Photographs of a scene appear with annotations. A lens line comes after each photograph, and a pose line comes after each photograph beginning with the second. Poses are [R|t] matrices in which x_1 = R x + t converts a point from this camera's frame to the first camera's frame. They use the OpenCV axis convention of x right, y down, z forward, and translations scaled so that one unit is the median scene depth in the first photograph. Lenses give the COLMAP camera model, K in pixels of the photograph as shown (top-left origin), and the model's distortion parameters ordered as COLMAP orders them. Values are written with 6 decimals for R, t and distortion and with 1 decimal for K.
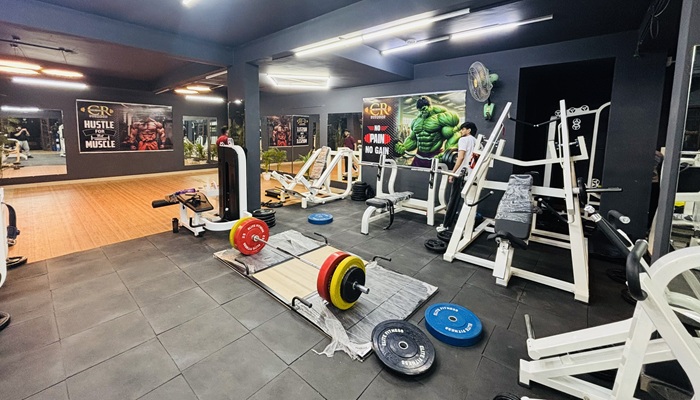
lens RADIAL K [[281.3, 0, 356.6], [0, 281.3, 165.6], [0, 0, 1]] dist [0.002393, -0.000478]
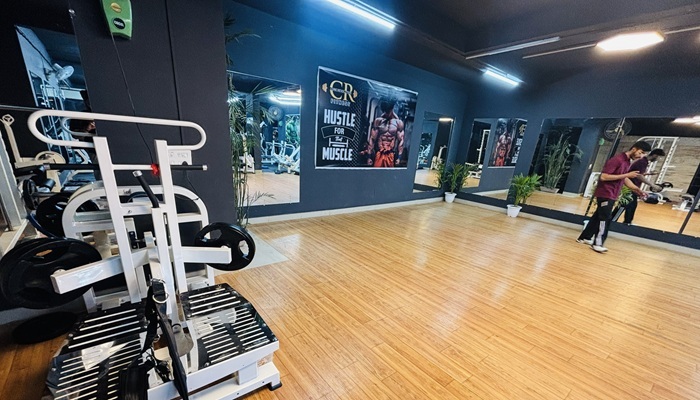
lens RADIAL K [[281.3, 0, 352.5], [0, 281.3, 247.0], [0, 0, 1]] dist [0.002393, -0.000478]
pose [[0.981841, 0.114536, -0.151228, -0.978115], [-0.076426, 0.968433, 0.237269, -0.037062], [0.173630, -0.221403, 0.959601, 0.498209]]
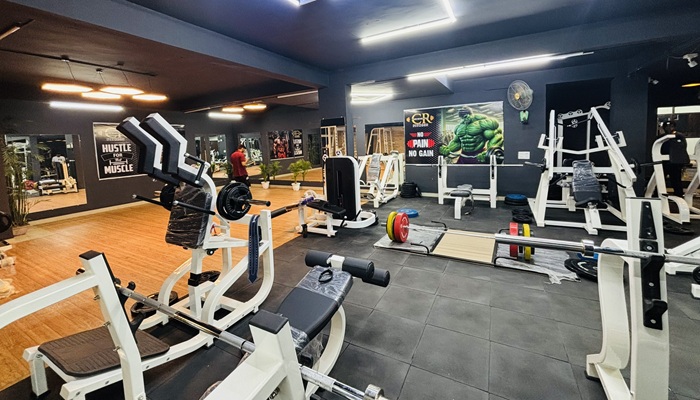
lens RADIAL K [[281.3, 0, 355.5], [0, 281.3, 163.7], [0, 0, 1]] dist [0.002393, -0.000478]
pose [[0.975466, -0.076382, 0.206473, -0.433587], [0.083594, 0.996150, -0.026418, -0.004147], [-0.203660, 0.043030, 0.978096, -0.085992]]
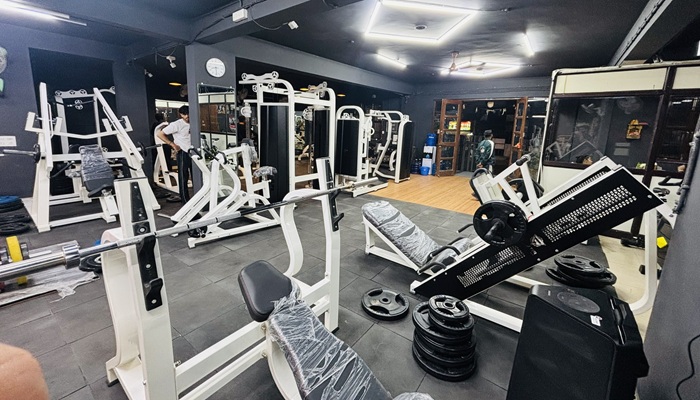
lens RADIAL K [[281.3, 0, 347.3], [0, 281.3, 163.7], [0, 0, 1]] dist [0.002393, -0.000478]
pose [[-0.041886, -0.158840, 0.986416, -0.394178], [0.082960, 0.983320, 0.161864, 0.002217], [-0.995672, 0.088613, -0.028010, -0.071379]]
